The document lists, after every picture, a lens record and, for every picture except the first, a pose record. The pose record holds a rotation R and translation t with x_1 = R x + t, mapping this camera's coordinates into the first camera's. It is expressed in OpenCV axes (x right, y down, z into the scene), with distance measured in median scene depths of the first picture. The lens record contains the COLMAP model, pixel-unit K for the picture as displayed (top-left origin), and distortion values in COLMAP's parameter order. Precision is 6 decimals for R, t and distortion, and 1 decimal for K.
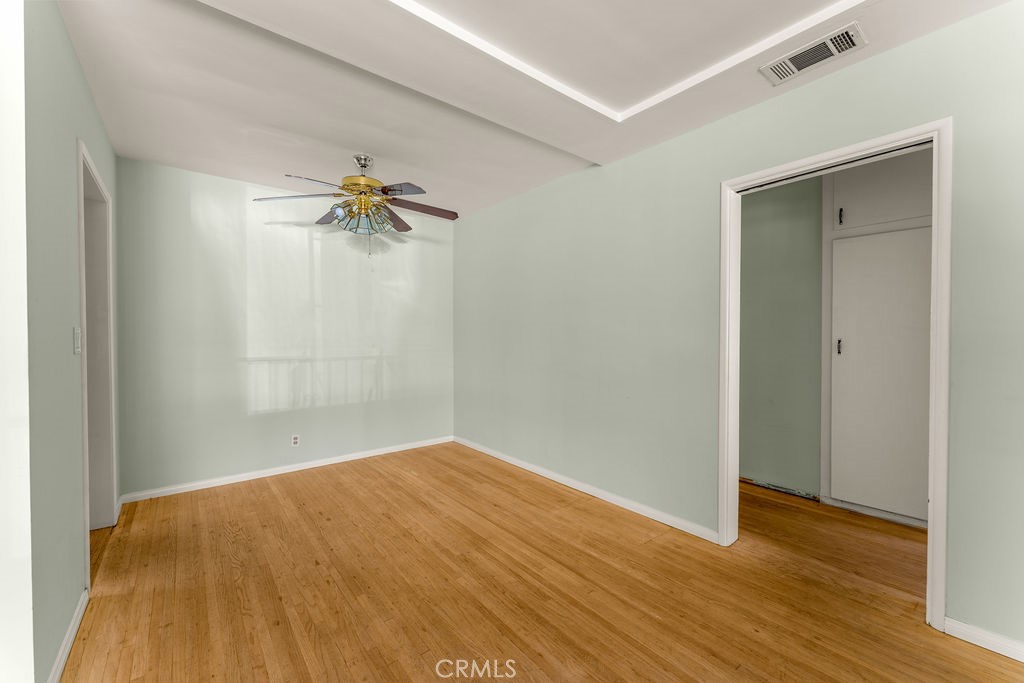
lens RADIAL K [[408.8, 0, 515.2], [0, 408.8, 341.6], [0, 0, 1]] dist [-0.000214, 0.000291]
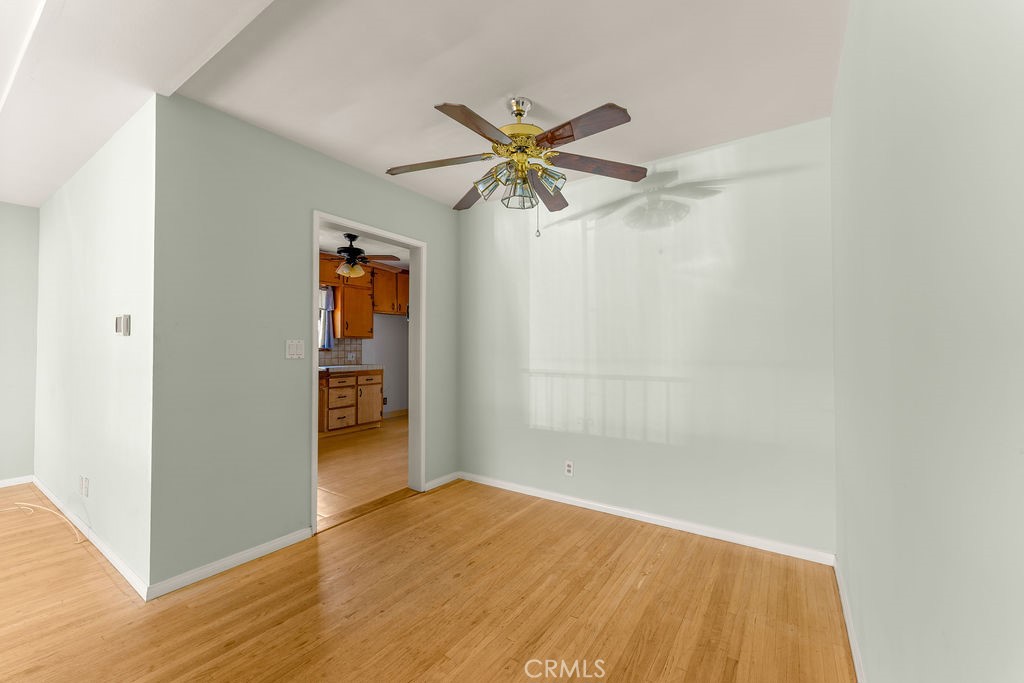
lens RADIAL K [[408.8, 0, 515.2], [0, 408.8, 341.6], [0, 0, 1]] dist [-0.000214, 0.000291]
pose [[0.290713, -0.012221, -0.956732, 0.294855], [-0.014375, 0.999750, -0.017139, -0.010179], [0.956702, 0.018736, 0.290465, 0.730121]]
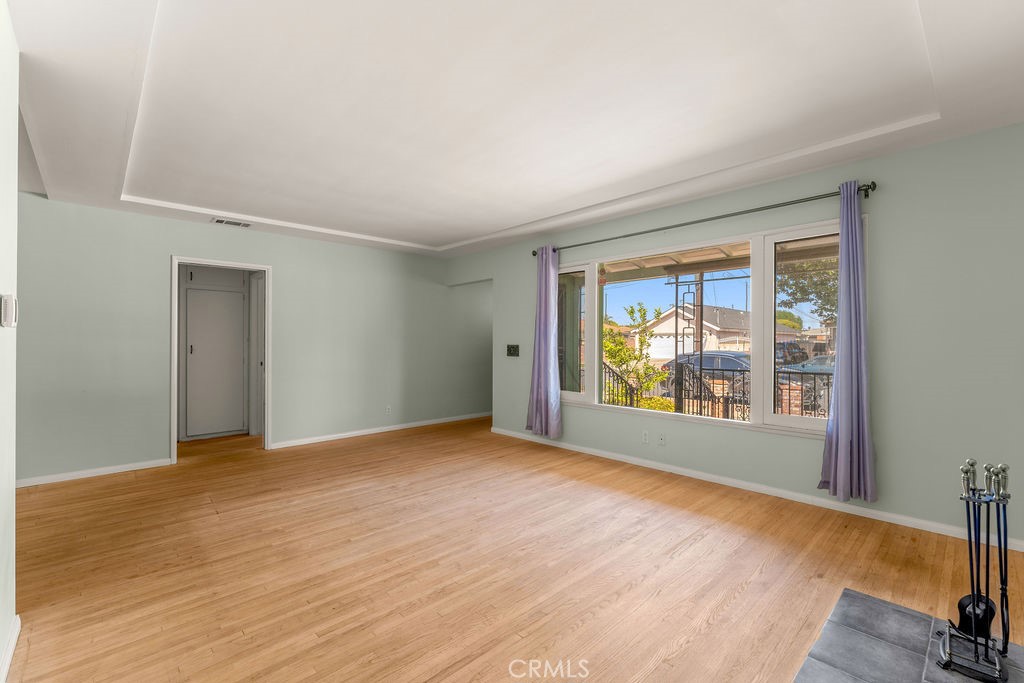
lens RADIAL K [[444.0, 0, 512.0], [0, 444.0, 341.5], [0, 0, 1]] dist [-0.000271, -0.000097]
pose [[-0.071664, 0.002163, 0.997426, -1.093025], [0.014571, 0.999893, -0.001122, 0.001415], [-0.997322, 0.014453, -0.071688, -0.230149]]
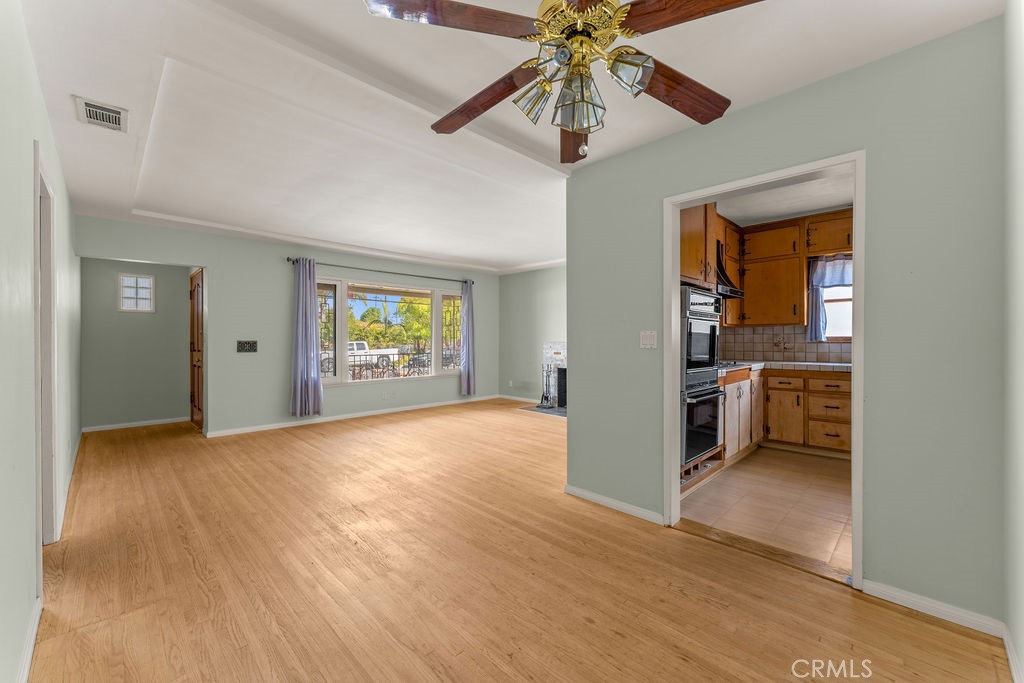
lens RADIAL K [[408.8, 0, 515.2], [0, 408.8, 341.6], [0, 0, 1]] dist [-0.000214, 0.000291]
pose [[-0.994976, 0.003144, -0.100064, -0.231935], [0.001055, 0.999780, 0.020926, -0.016779], [0.100108, 0.020715, -0.994761, 1.366181]]
